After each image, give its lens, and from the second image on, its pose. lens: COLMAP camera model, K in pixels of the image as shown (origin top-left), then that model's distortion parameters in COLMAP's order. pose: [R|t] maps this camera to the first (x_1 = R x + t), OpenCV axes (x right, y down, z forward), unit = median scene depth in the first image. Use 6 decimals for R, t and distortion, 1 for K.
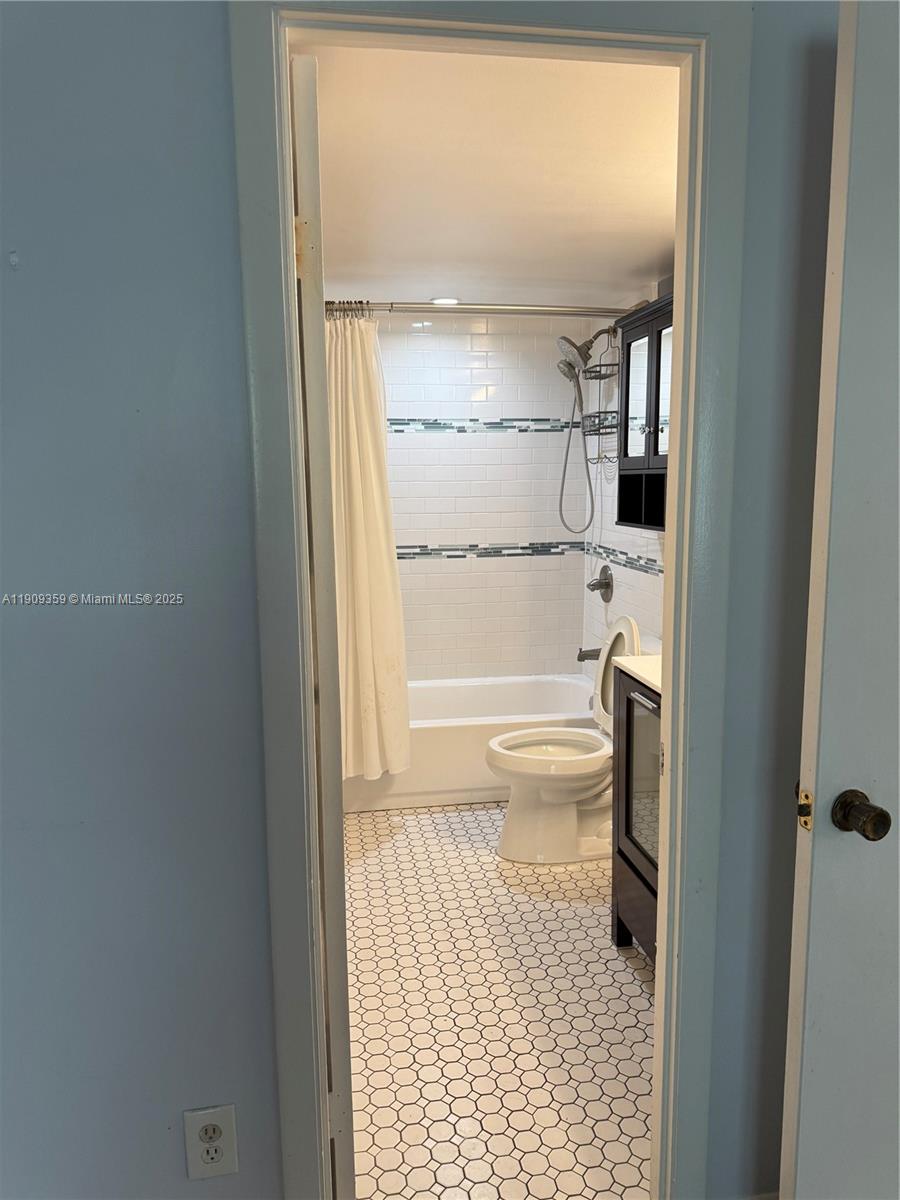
lens RADIAL K [[815.1, 0, 450.0], [0, 815.1, 600.0], [0, 0, 1]] dist [0.104310, -0.000584]
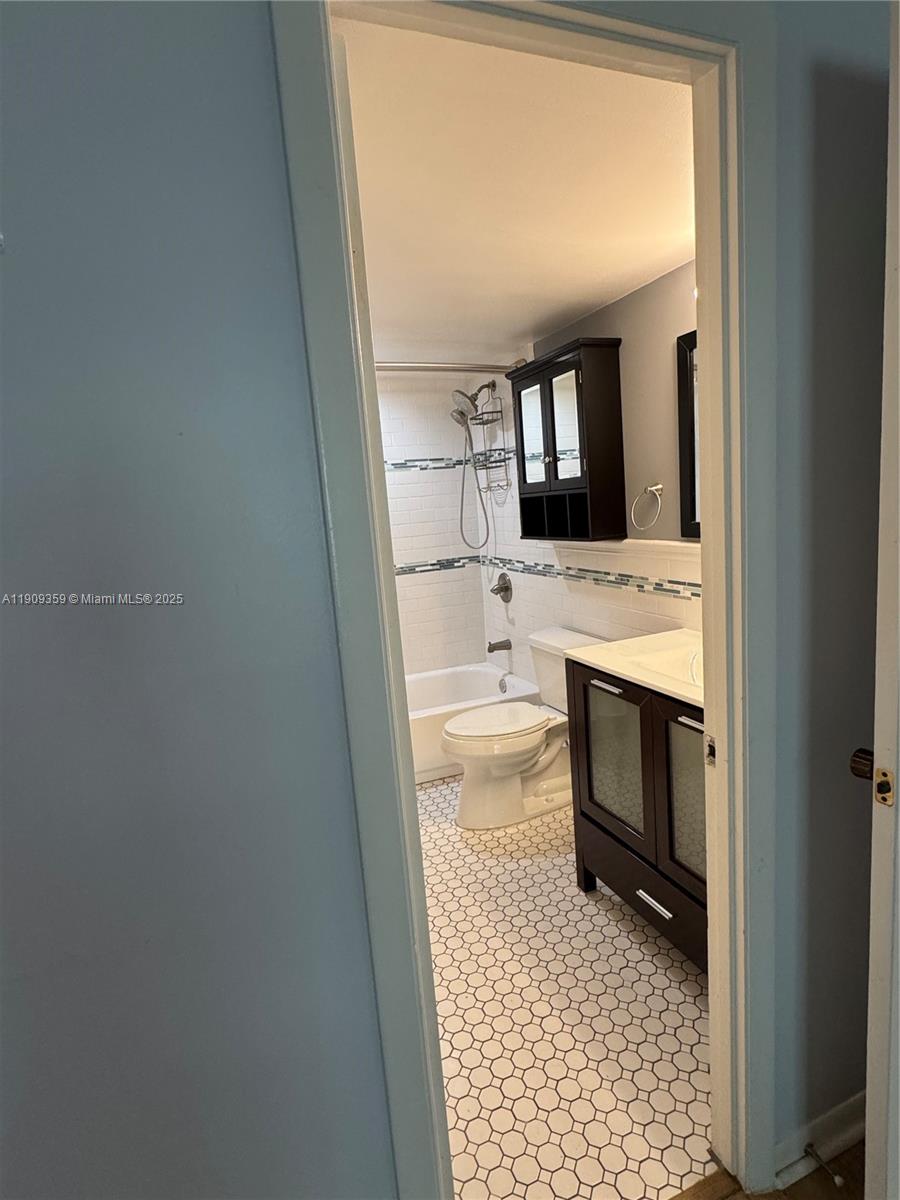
lens RADIAL K [[613.9, 0, 450.0], [0, 613.9, 600.0], [0, 0, 1]] dist [0.031019, 0.029628]
pose [[0.975339, -0.093827, 0.199774, -0.083829], [0.095214, 0.995453, 0.002675, -0.012721], [-0.199117, 0.016412, 0.979838, 0.113132]]
